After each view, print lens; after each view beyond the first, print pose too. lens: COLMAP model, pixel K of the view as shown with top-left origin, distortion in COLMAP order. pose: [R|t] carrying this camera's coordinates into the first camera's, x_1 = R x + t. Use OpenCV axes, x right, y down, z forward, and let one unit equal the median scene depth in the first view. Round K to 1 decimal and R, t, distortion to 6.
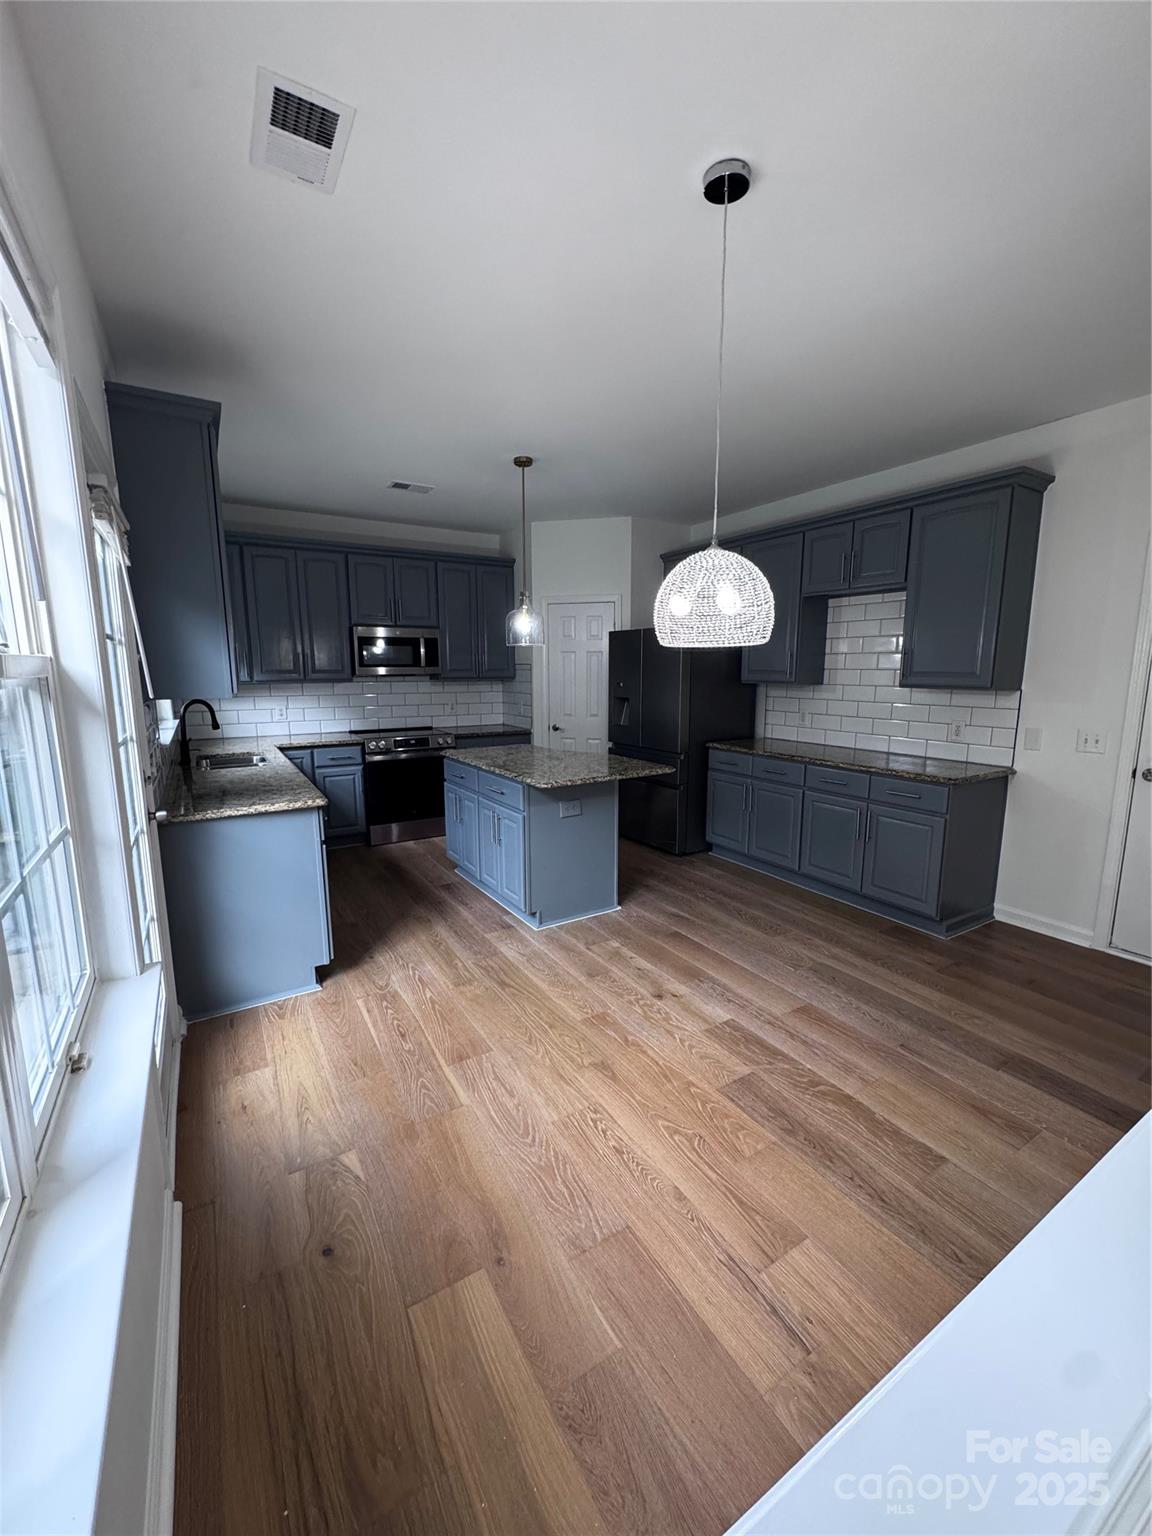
lens RADIAL K [[616.9, 0, 575.4], [0, 616.9, 769.6], [0, 0, 1]] dist [-0.001133, 0.000020]
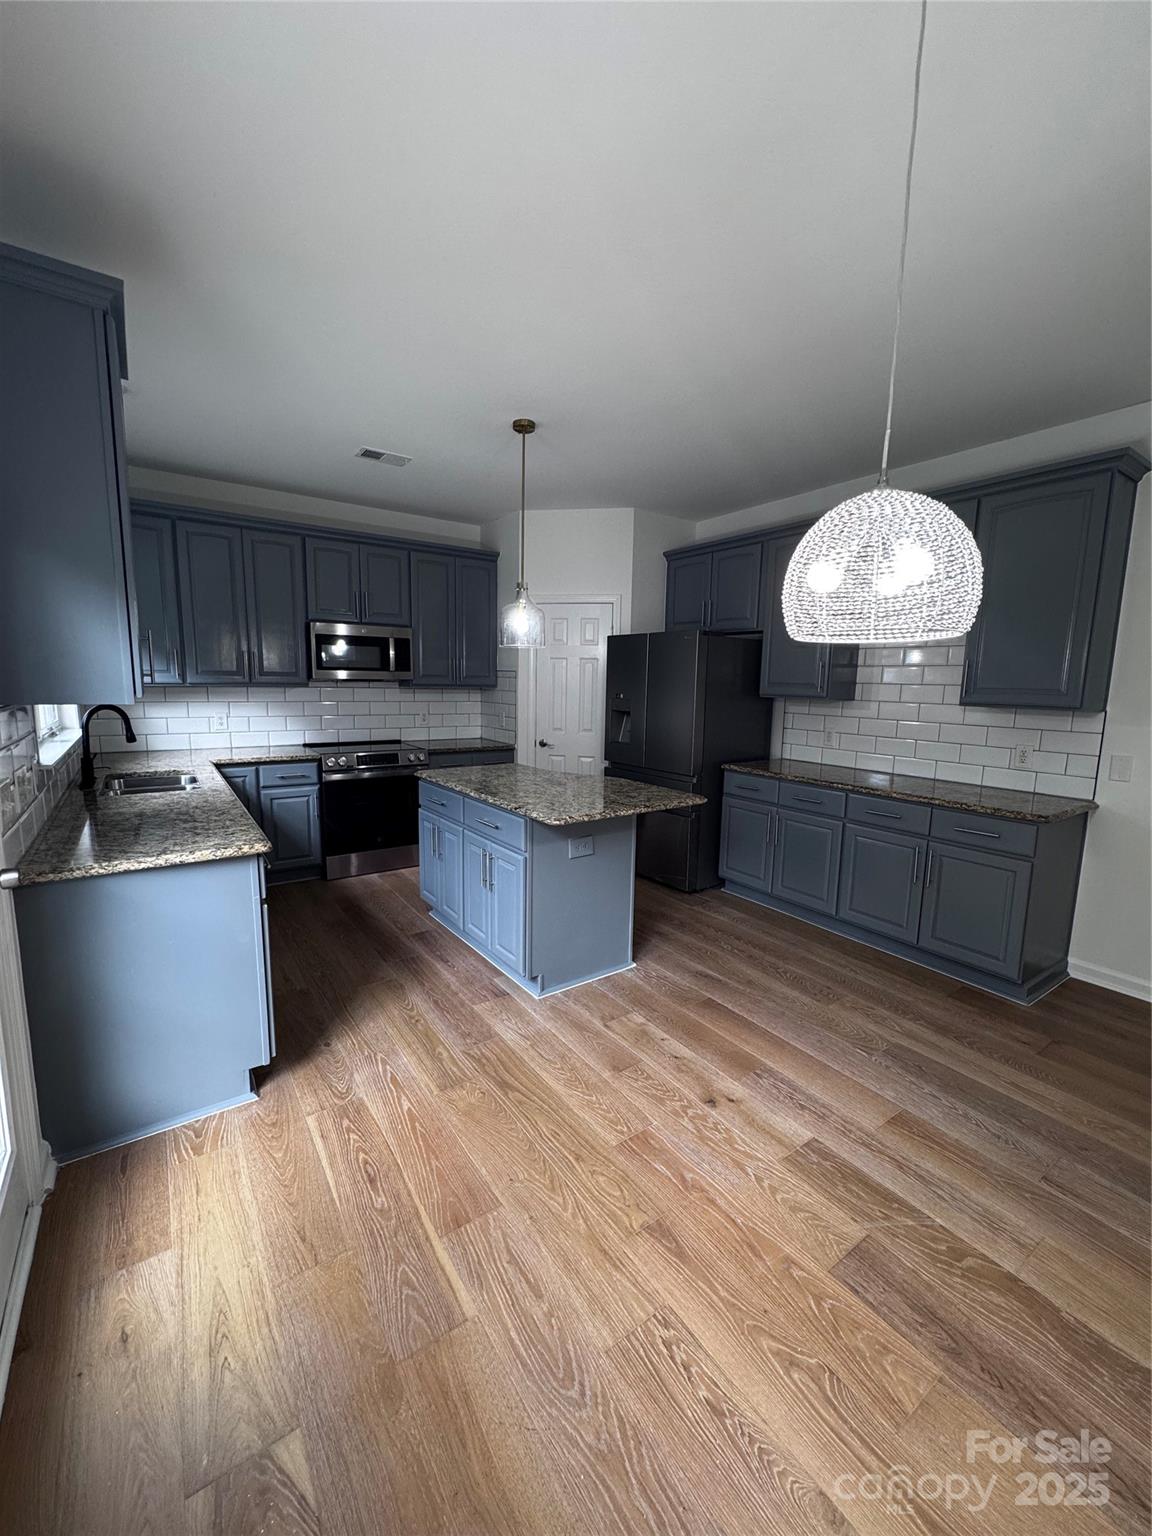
lens RADIAL K [[616.9, 0, 577.4], [0, 616.9, 768.4], [0, 0, 1]] dist [-0.001133, 0.000020]
pose [[0.997648, 0.011467, 0.067582, -0.071703], [-0.010134, 0.999748, -0.020042, -0.025011], [-0.067795, 0.019310, 0.997512, 0.195443]]
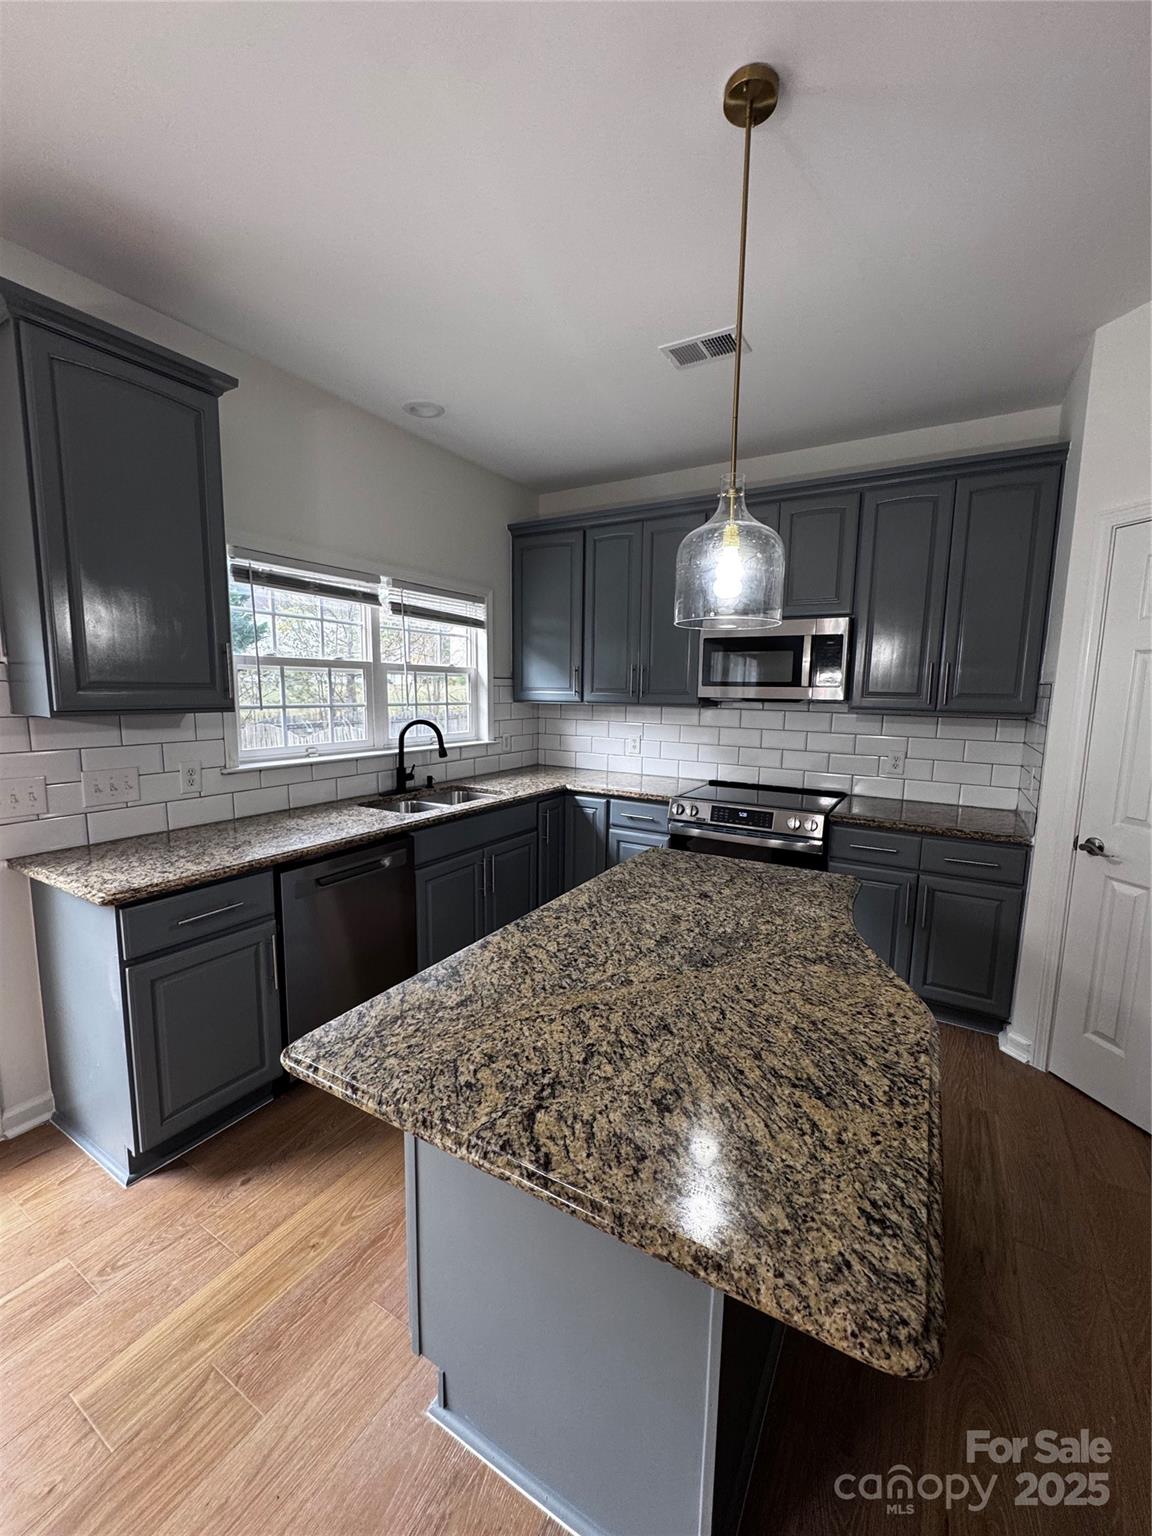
lens RADIAL K [[616.9, 0, 578.8], [0, 616.9, 769.7], [0, 0, 1]] dist [-0.001133, 0.000020]
pose [[0.476367, 0.128247, -0.869843, 0.249643], [-0.162644, 0.985085, 0.056166, -0.144853], [0.864073, 0.114719, 0.490120, 0.885490]]
